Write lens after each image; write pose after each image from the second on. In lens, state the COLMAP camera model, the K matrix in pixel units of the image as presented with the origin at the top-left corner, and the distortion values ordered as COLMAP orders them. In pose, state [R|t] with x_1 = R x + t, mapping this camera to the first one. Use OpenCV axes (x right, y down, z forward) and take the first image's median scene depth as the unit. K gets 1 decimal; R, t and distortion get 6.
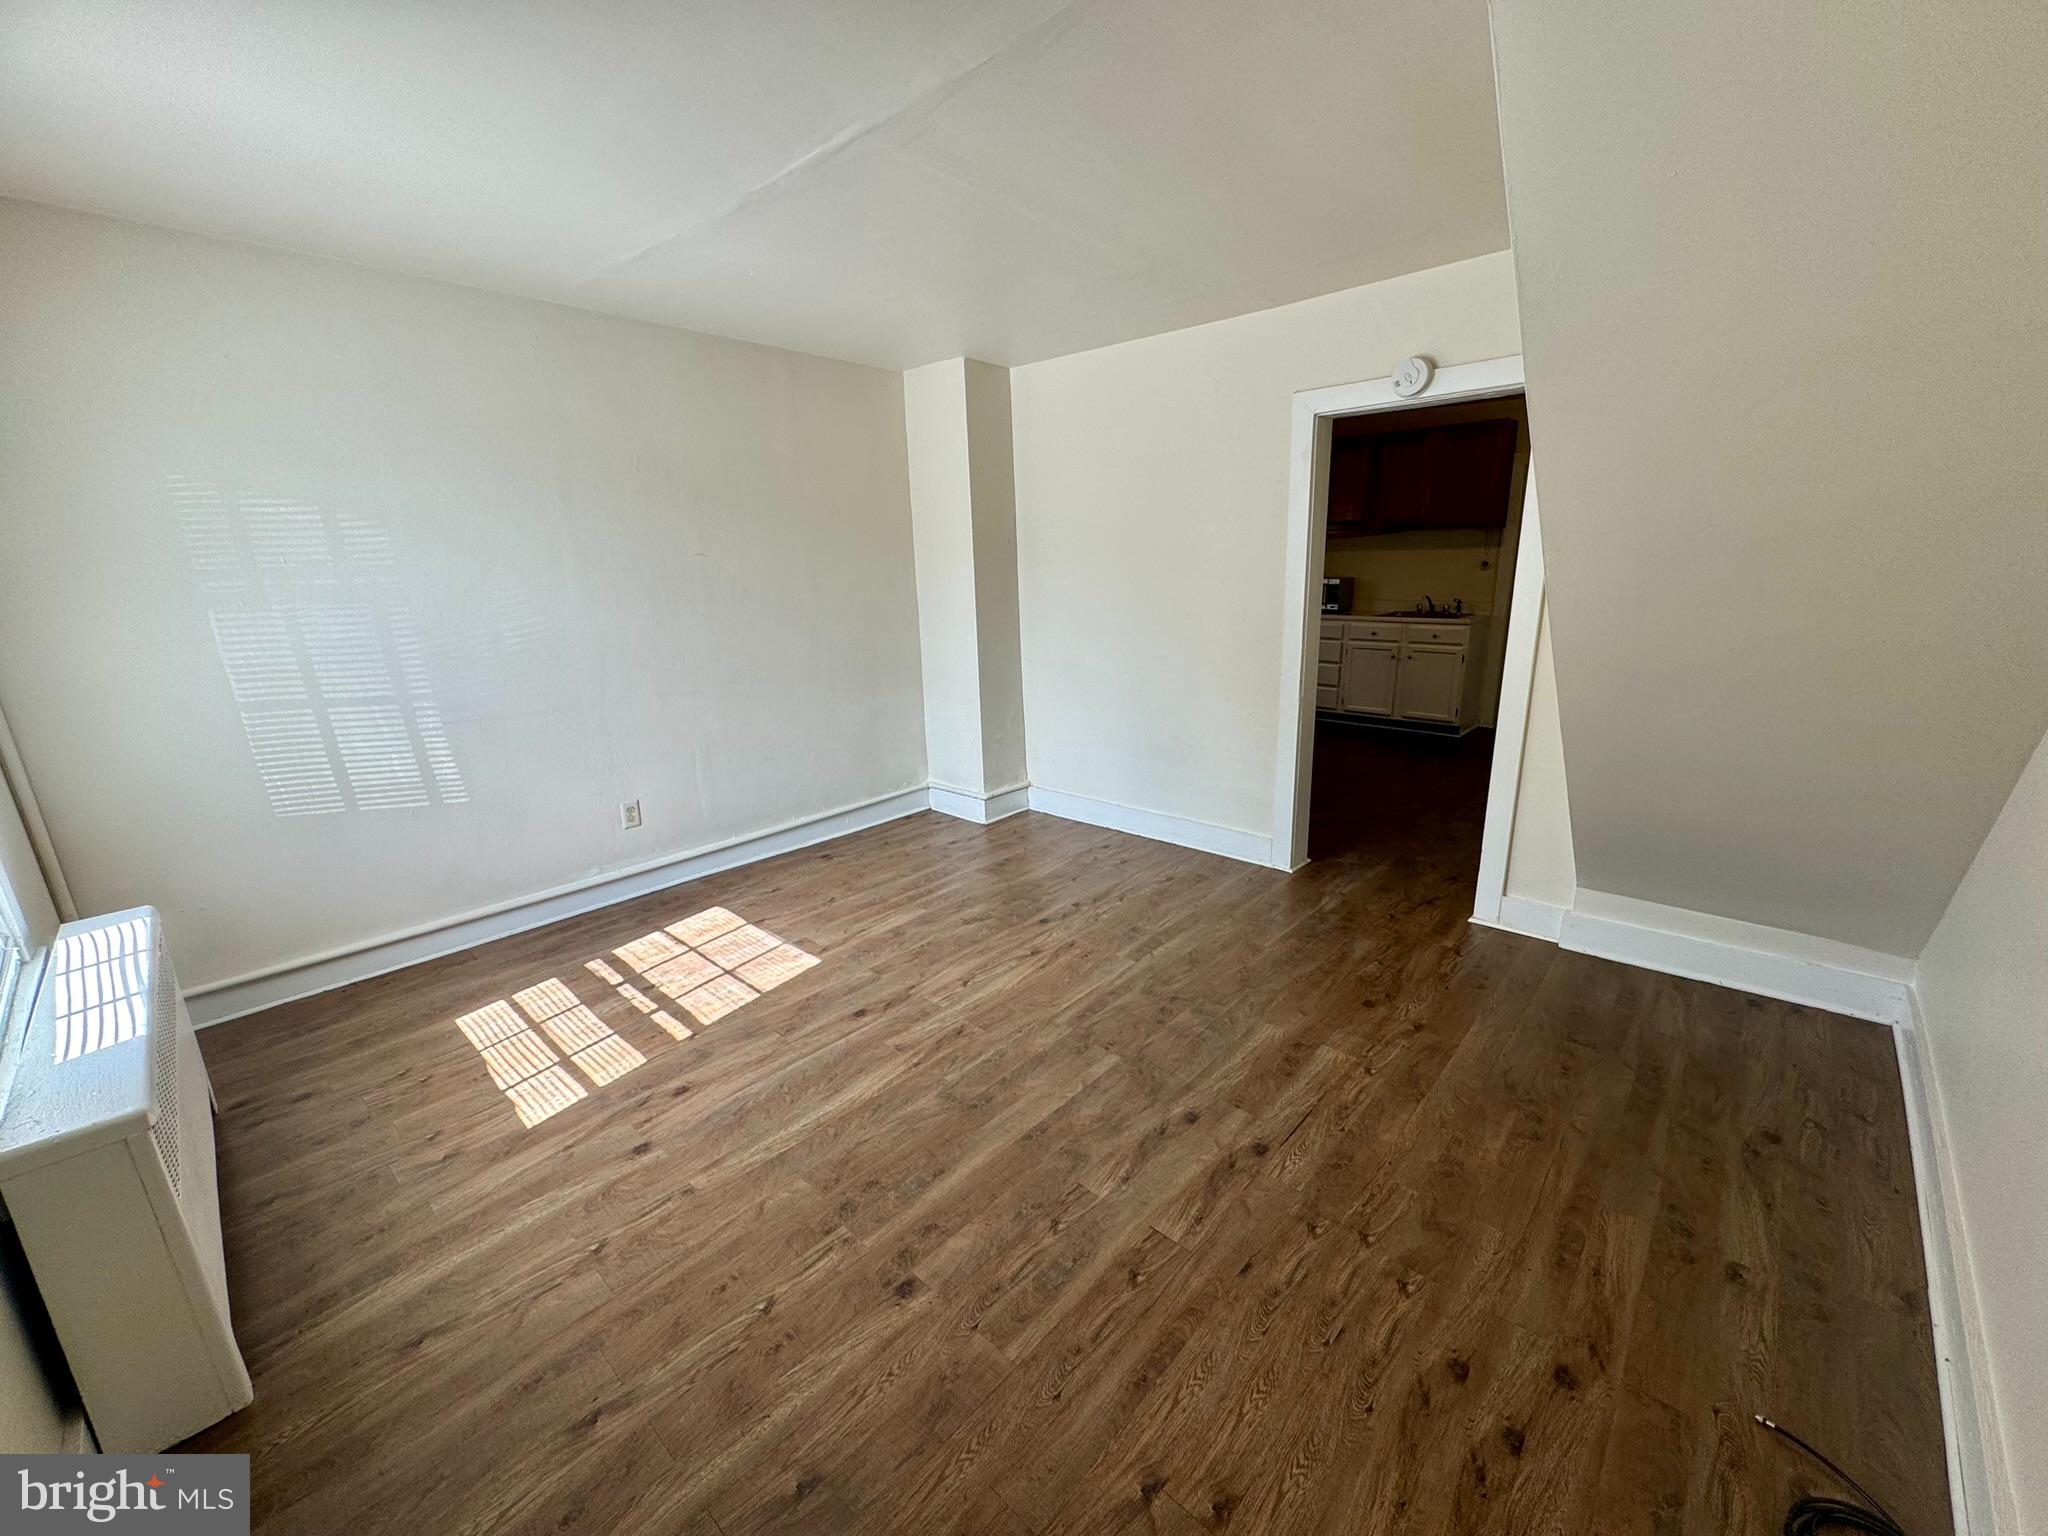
lens RADIAL K [[813.8, 0, 1020.4], [0, 813.8, 769.8], [0, 0, 1]] dist [-0.000949, -0.000025]
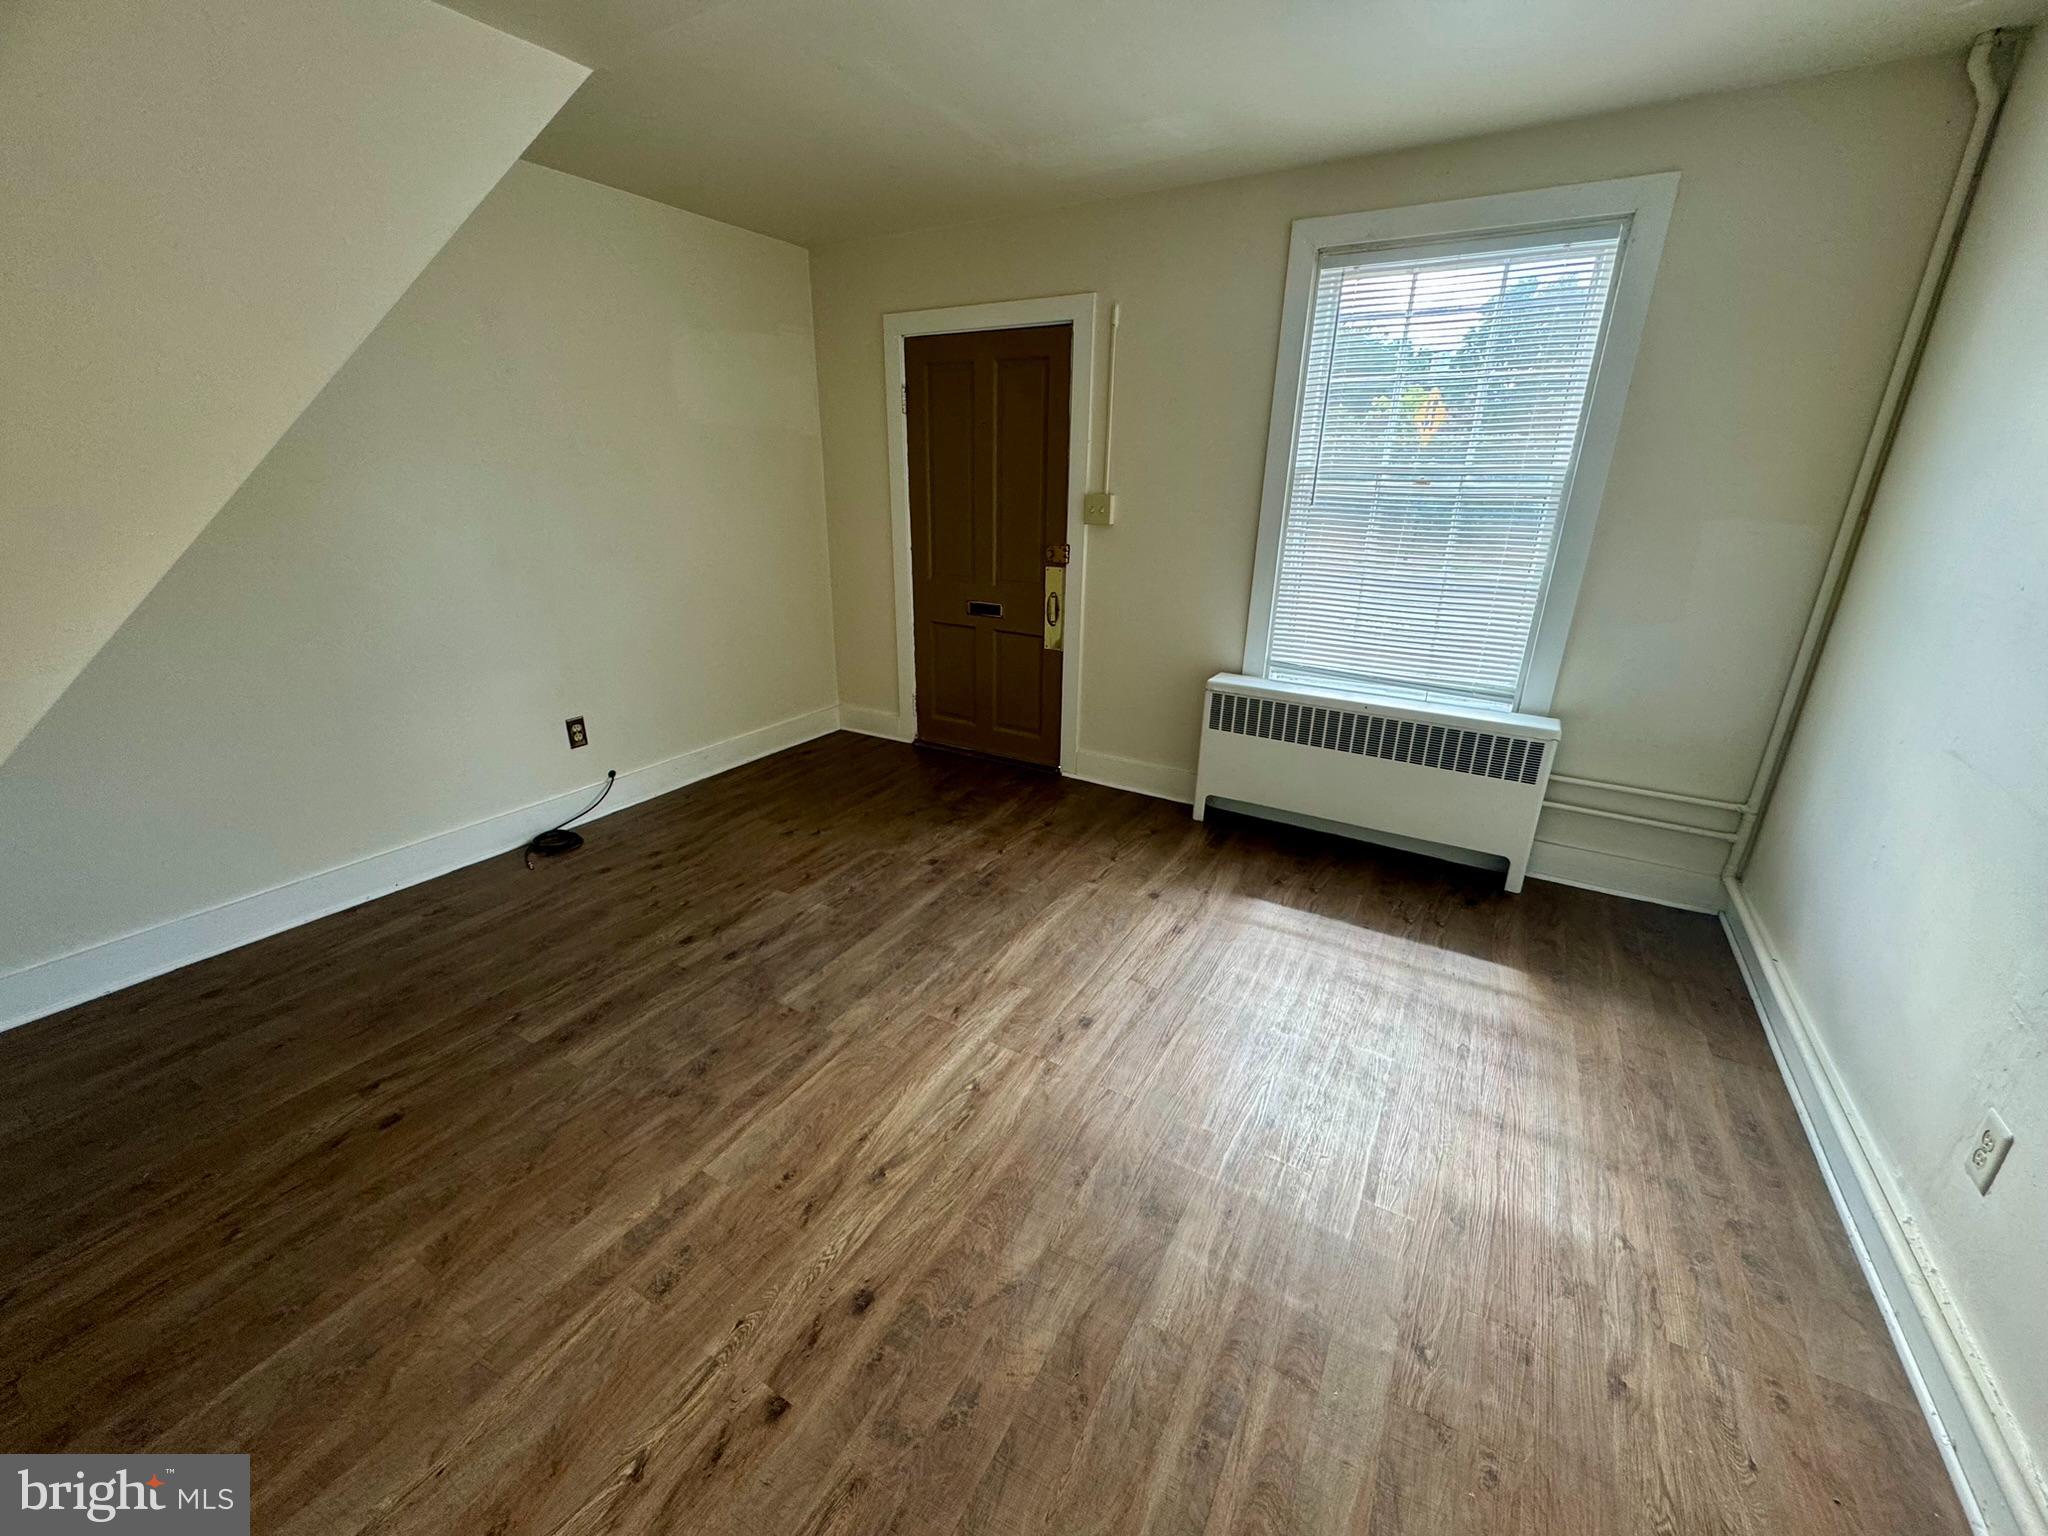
lens RADIAL K [[813.8, 0, 1017.5], [0, 813.8, 765.9], [0, 0, 1]] dist [-0.000949, -0.000025]
pose [[-0.977009, 0.088806, -0.193820, 0.009278], [-0.037166, 0.824249, 0.565006, -0.423166], [0.209932, 0.559219, -0.801999, 1.669078]]
